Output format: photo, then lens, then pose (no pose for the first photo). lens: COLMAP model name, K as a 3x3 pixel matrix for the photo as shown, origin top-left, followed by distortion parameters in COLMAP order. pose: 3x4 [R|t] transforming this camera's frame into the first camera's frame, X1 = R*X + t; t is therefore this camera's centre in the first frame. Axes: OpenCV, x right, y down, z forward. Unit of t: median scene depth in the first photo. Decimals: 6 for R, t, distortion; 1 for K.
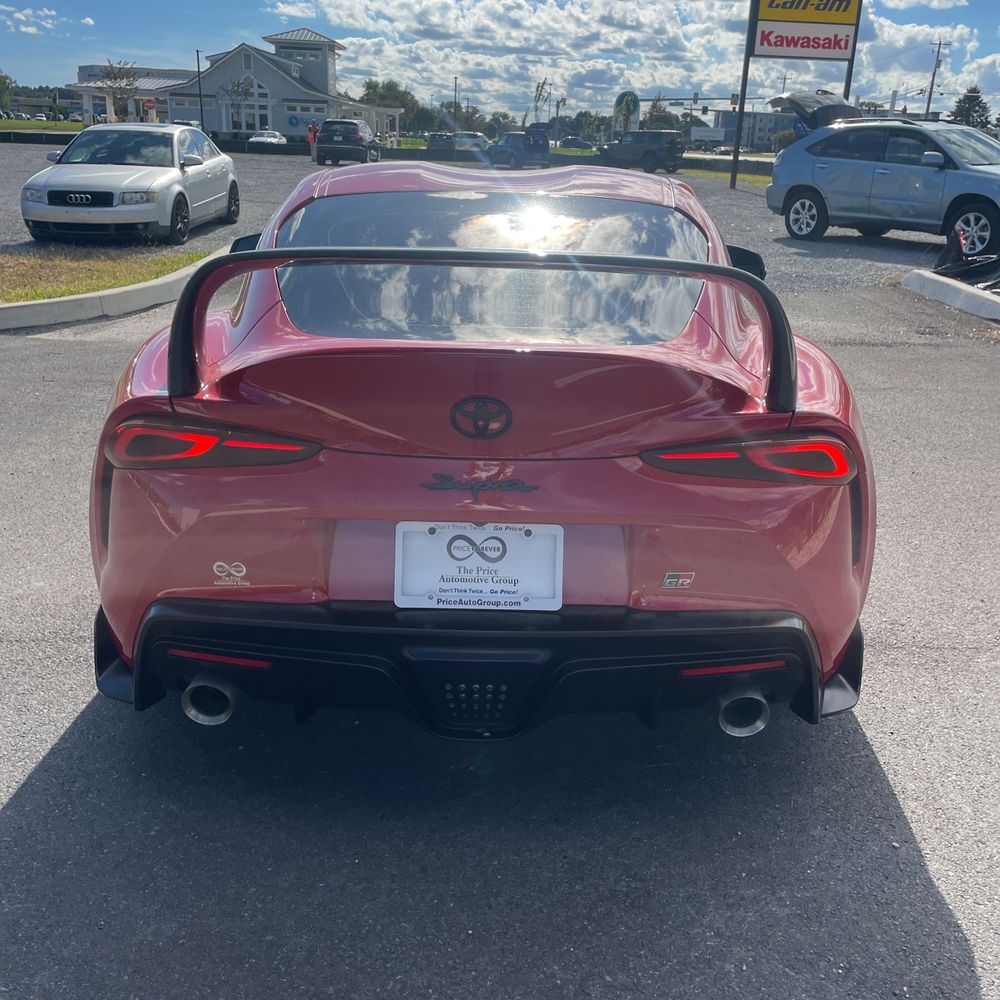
lens RADIAL K [[1017.0, 0, 522.1], [0, 1017.0, 489.3], [0, 0, 1]] dist [0.087869, -0.128800]
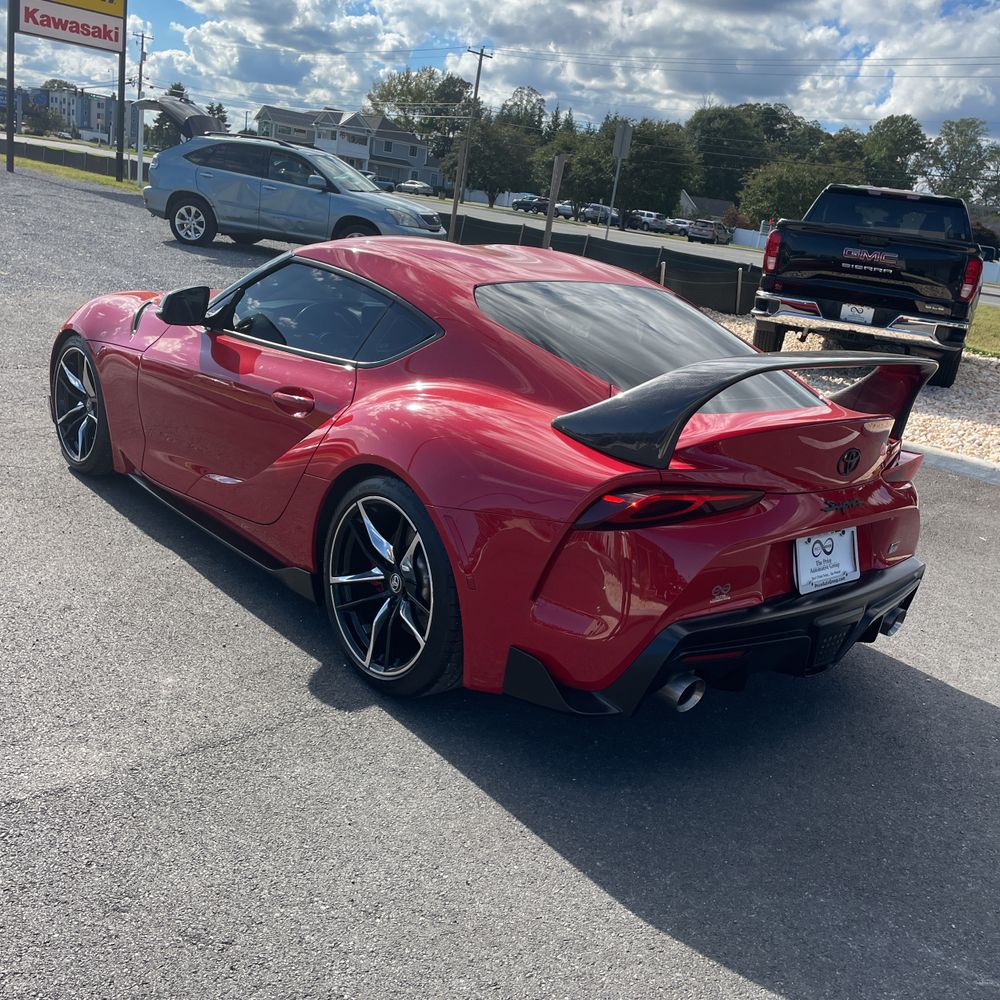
lens RADIAL K [[1017.0, 0, 522.1], [0, 1017.0, 489.3], [0, 0, 1]] dist [0.087869, -0.128800]
pose [[0.745469, -0.115751, 0.656412, -0.280094], [0.106807, 0.992824, 0.053776, -0.032240], [-0.657927, 0.030022, 0.752483, 0.029351]]
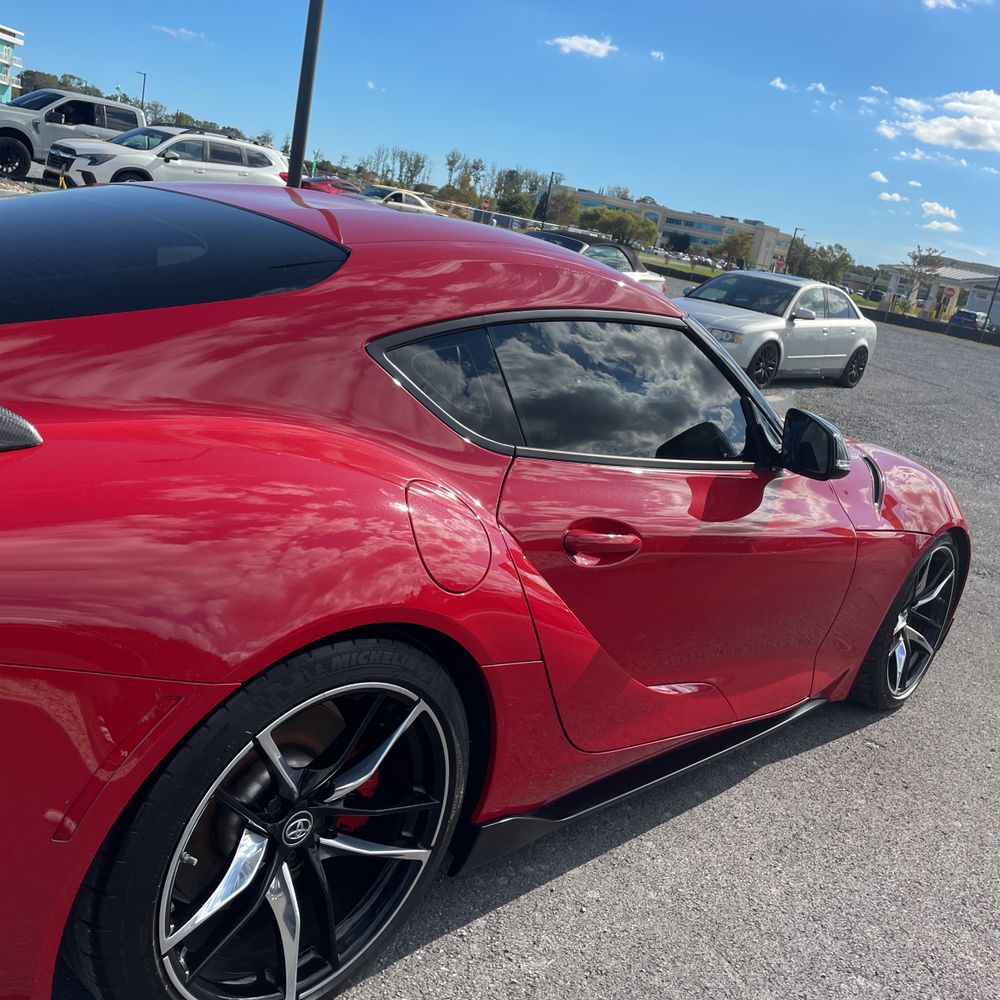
lens RADIAL K [[1009.3, 0, 517.5], [0, 1009.3, 494.1], [0, 0, 1]] dist [0.092823, -0.123146]
pose [[0.719527, 0.274455, -0.637931, 0.201397], [-0.374282, 0.927021, -0.023327, -0.046415], [0.584973, 0.255551, 0.769740, 0.179692]]
